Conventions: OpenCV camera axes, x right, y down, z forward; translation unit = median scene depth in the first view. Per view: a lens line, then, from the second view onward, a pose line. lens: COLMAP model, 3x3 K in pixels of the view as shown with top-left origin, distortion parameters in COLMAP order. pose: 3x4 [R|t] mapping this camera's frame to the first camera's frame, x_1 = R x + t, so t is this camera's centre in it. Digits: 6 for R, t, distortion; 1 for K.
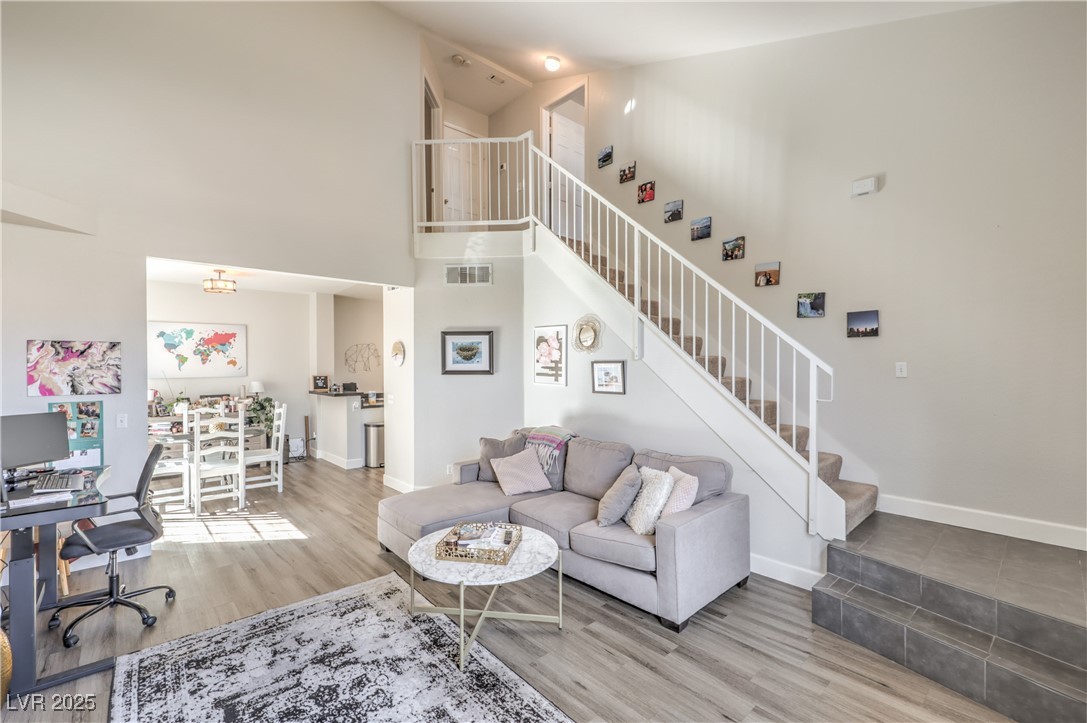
lens RADIAL K [[464.0, 0, 530.1], [0, 464.0, 367.6], [0, 0, 1]] dist [-0.000032, 0.000032]
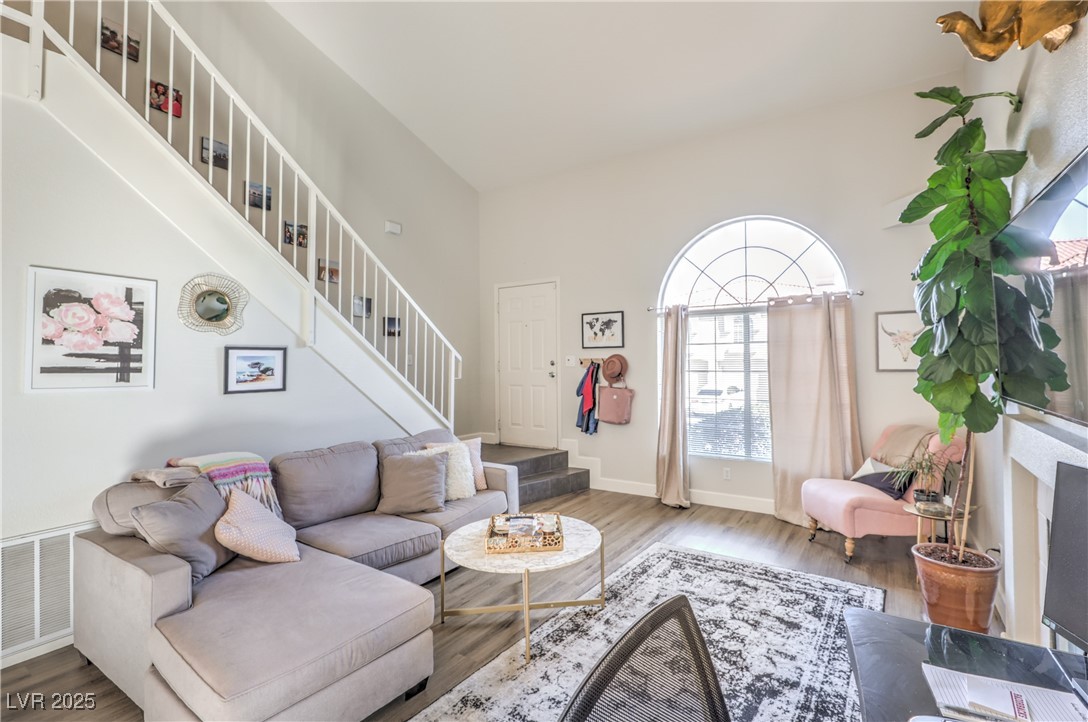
lens RADIAL K [[490.5, 0, 573.5], [0, 490.5, 358.6], [0, 0, 1]] dist [-0.000044, 0.000264]
pose [[-0.276487, 0.014273, 0.960912, -0.632630], [0.017733, 0.999795, -0.009748, 0.017993], [-0.960854, 0.014345, -0.276683, 0.674143]]
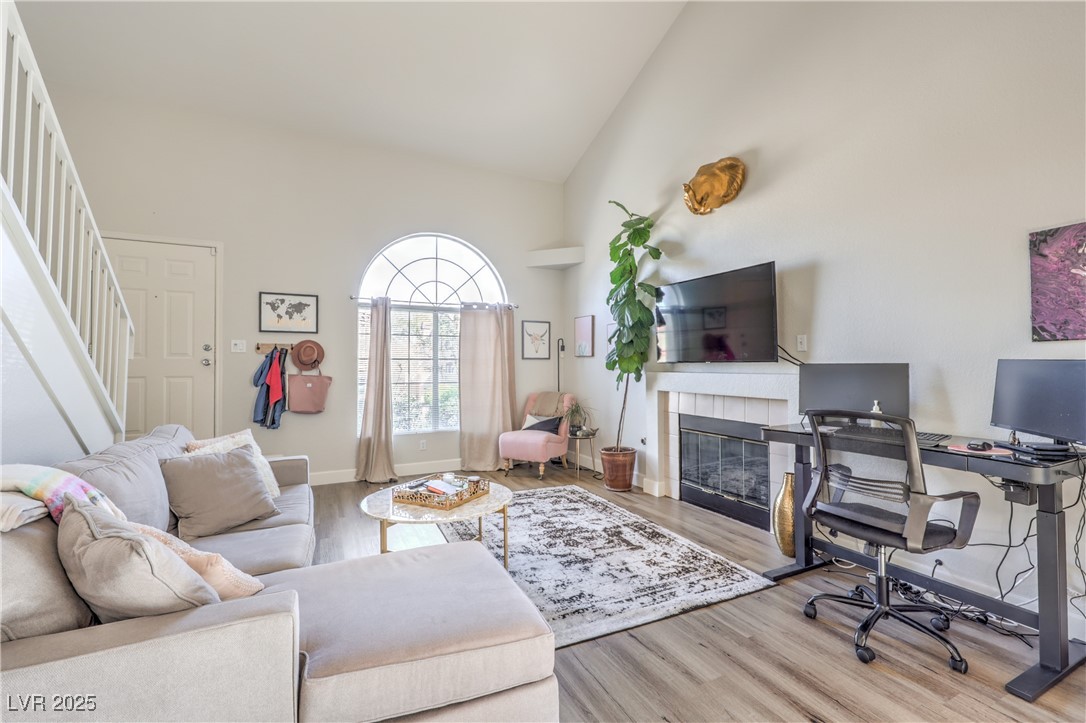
lens RADIAL K [[460.4, 0, 543.0], [0, 460.4, 361.5], [0, 0, 1]] dist [0.000284, -0.000093]
pose [[-0.963454, 0.013493, 0.267534, -0.336721], [0.010996, 0.999881, -0.010833, 0.061453], [-0.267649, -0.007495, -0.963487, 1.093157]]
